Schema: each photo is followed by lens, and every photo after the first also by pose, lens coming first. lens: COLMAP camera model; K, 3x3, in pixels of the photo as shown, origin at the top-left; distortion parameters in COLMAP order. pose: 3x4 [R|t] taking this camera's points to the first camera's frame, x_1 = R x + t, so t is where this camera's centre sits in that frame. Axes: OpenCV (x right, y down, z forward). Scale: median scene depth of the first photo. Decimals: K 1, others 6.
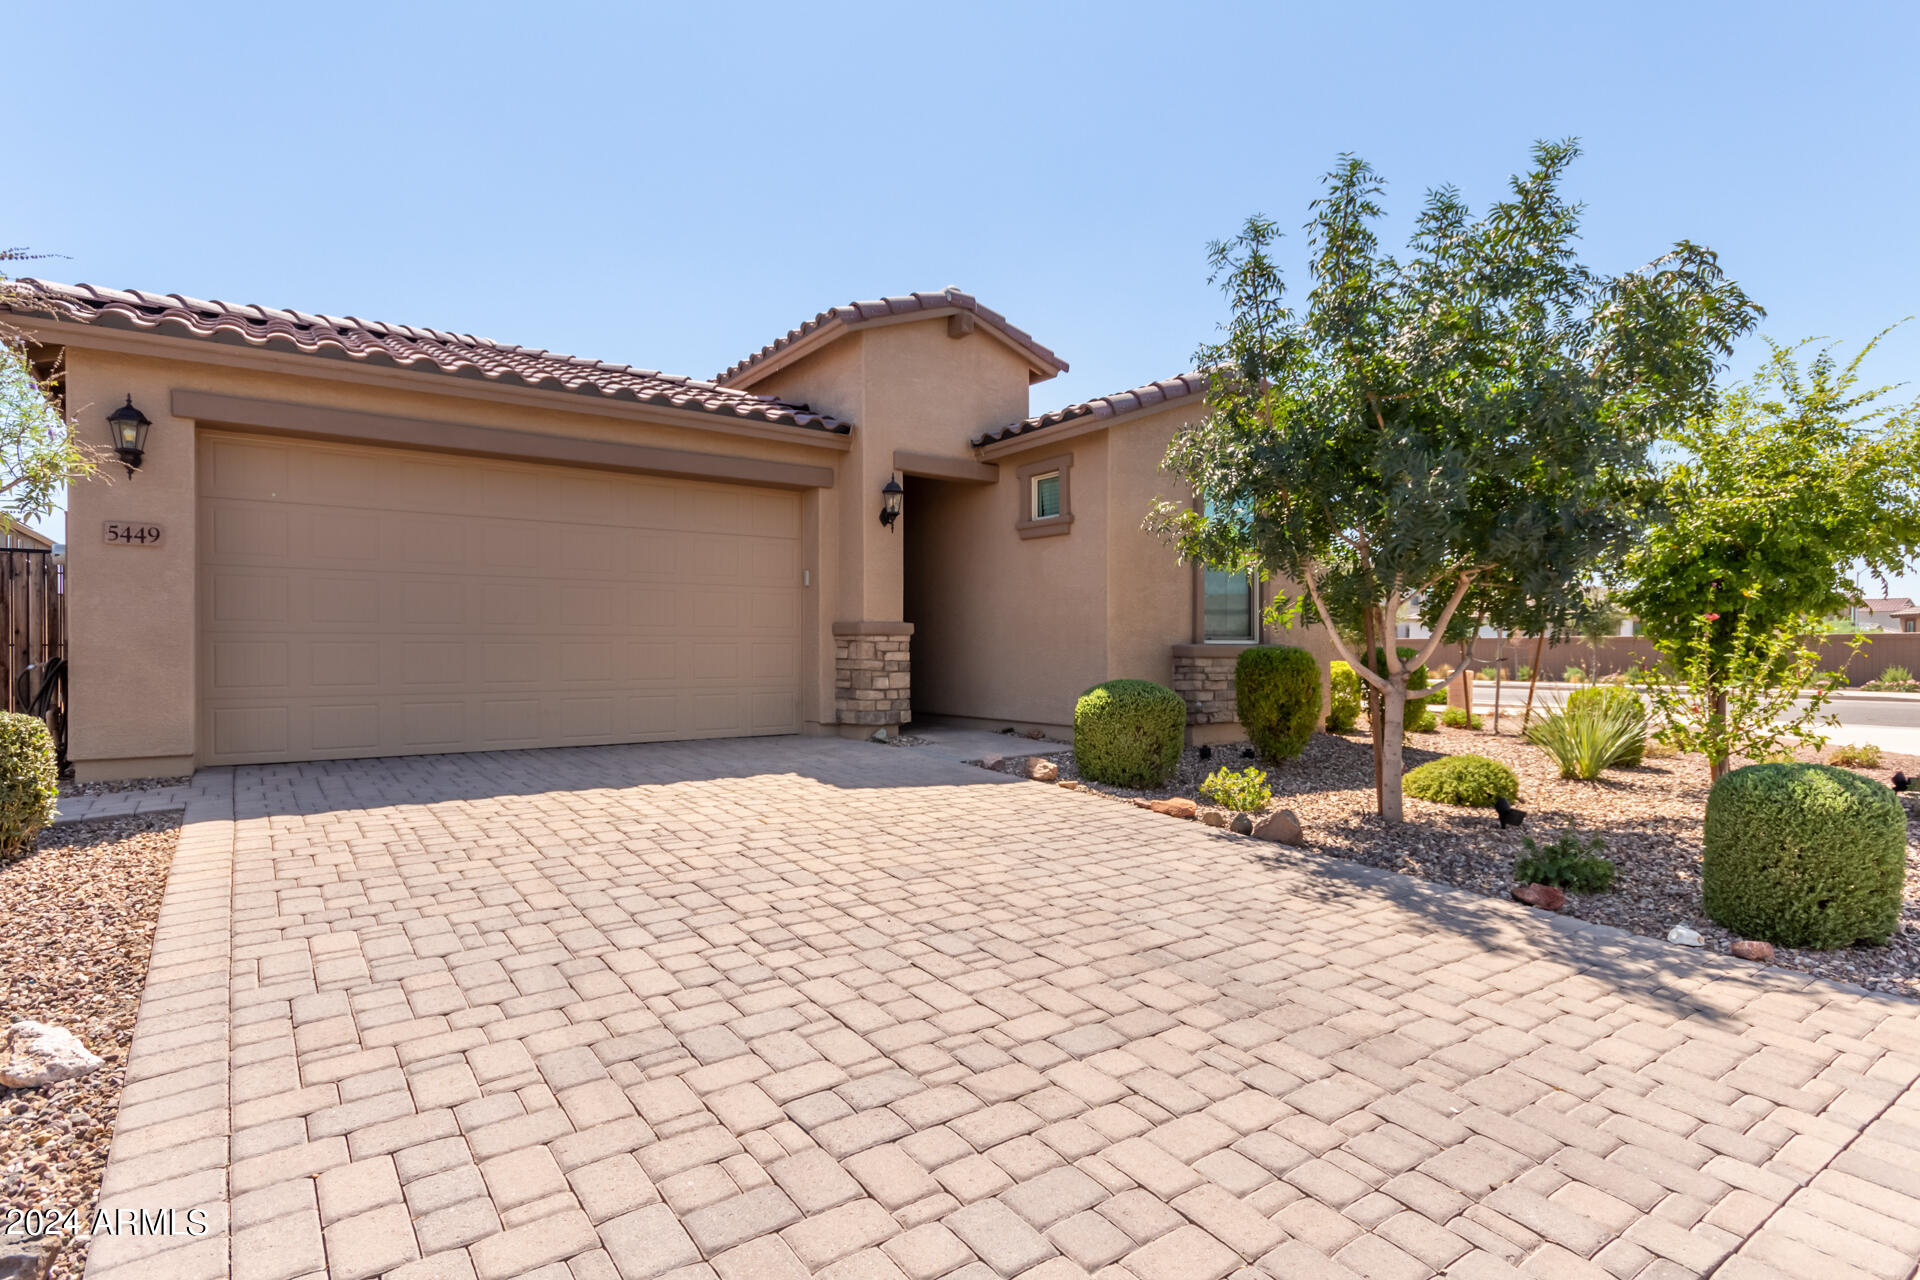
lens RADIAL K [[1009.1, 0, 948.1], [0, 1009.1, 641.0], [0, 0, 1]] dist [0.016358, -0.000838]
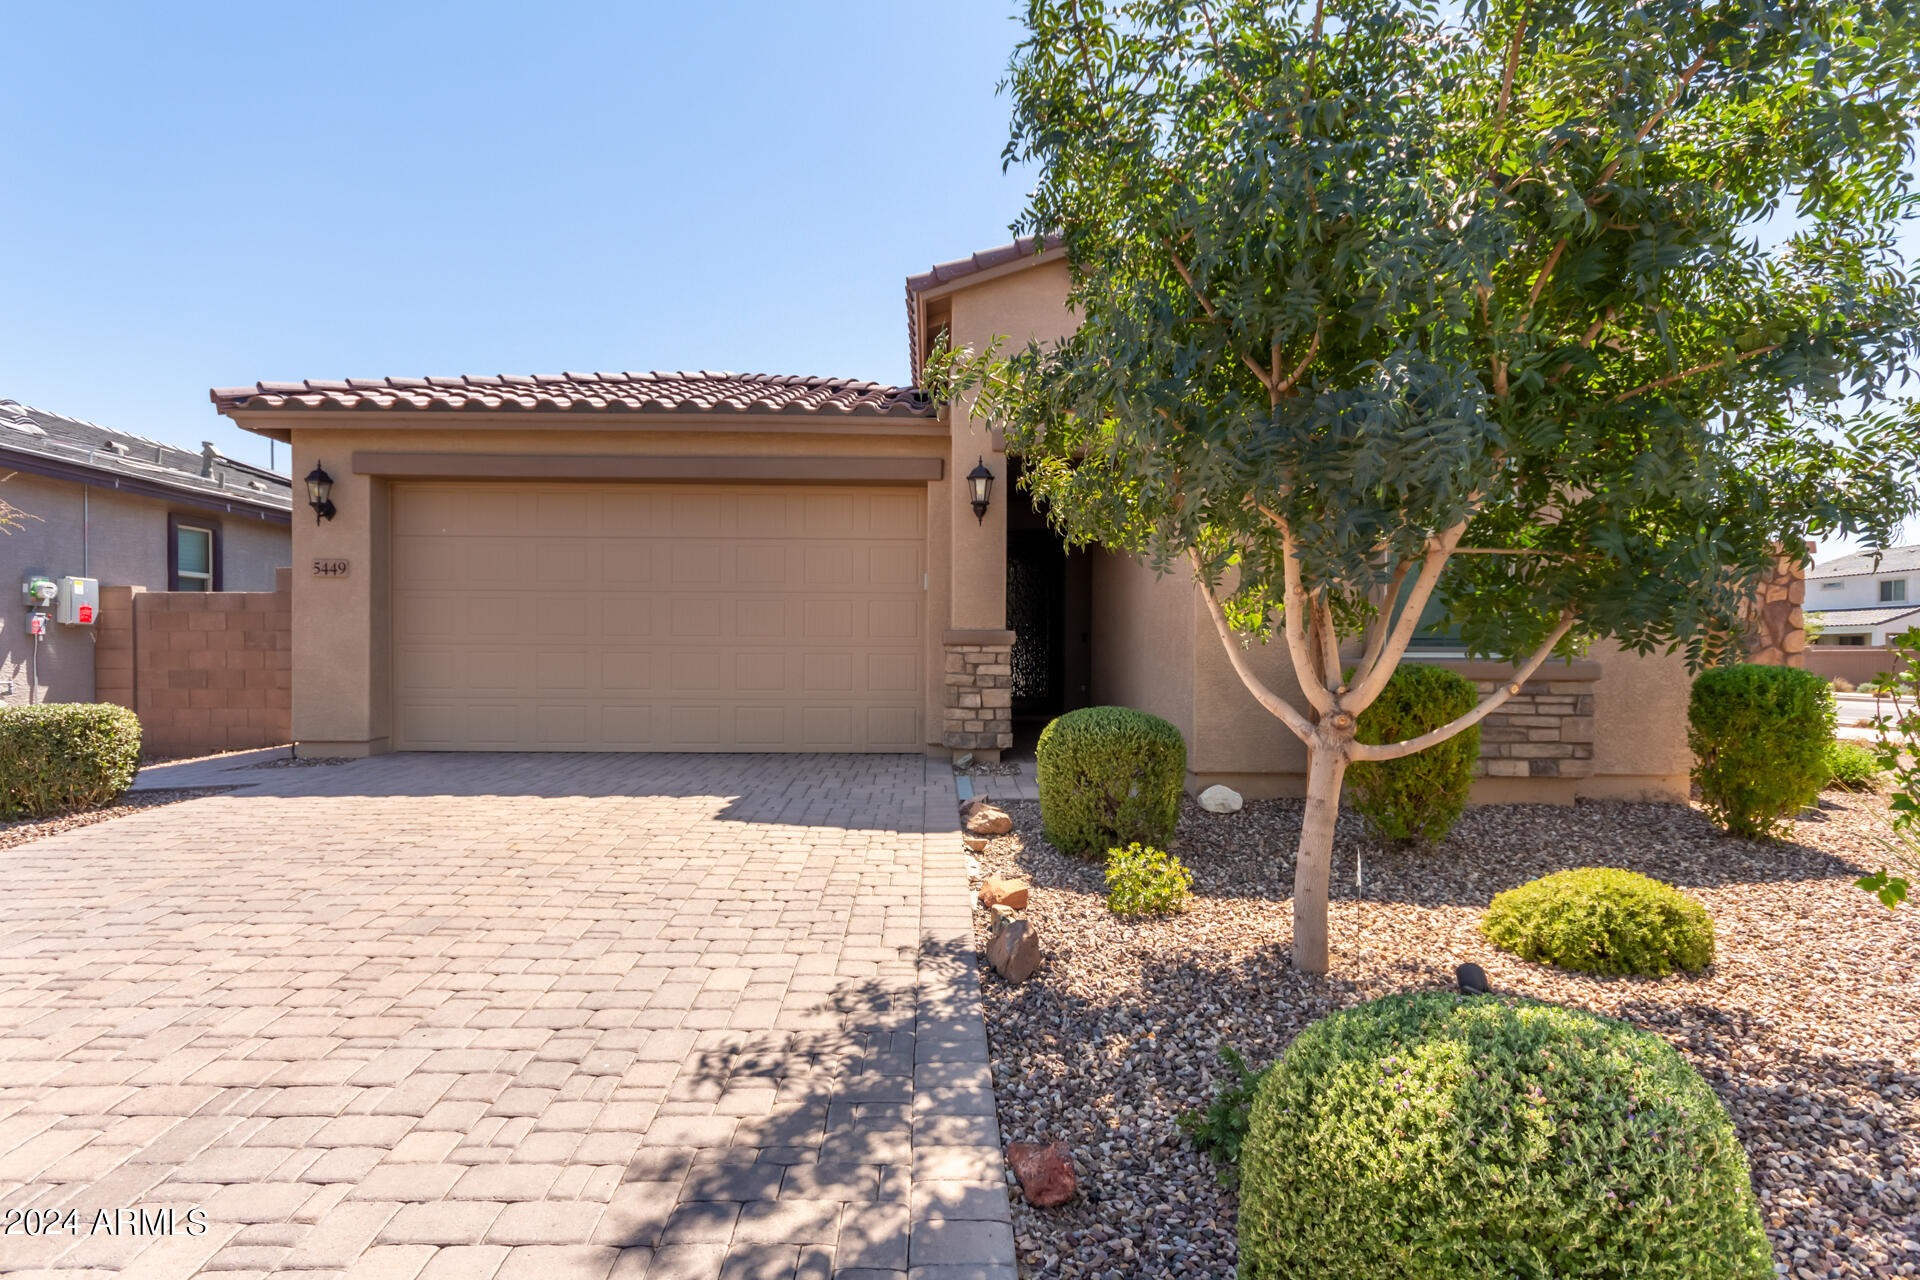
lens RADIAL K [[1009.1, 0, 955.9], [0, 1009.1, 648.7], [0, 0, 1]] dist [0.016358, -0.000838]
pose [[0.816966, 0.000063, -0.576686, 0.573604], [-0.001579, 0.999996, -0.002129, -0.001252], [0.576684, 0.002650, 0.816963, 0.393783]]
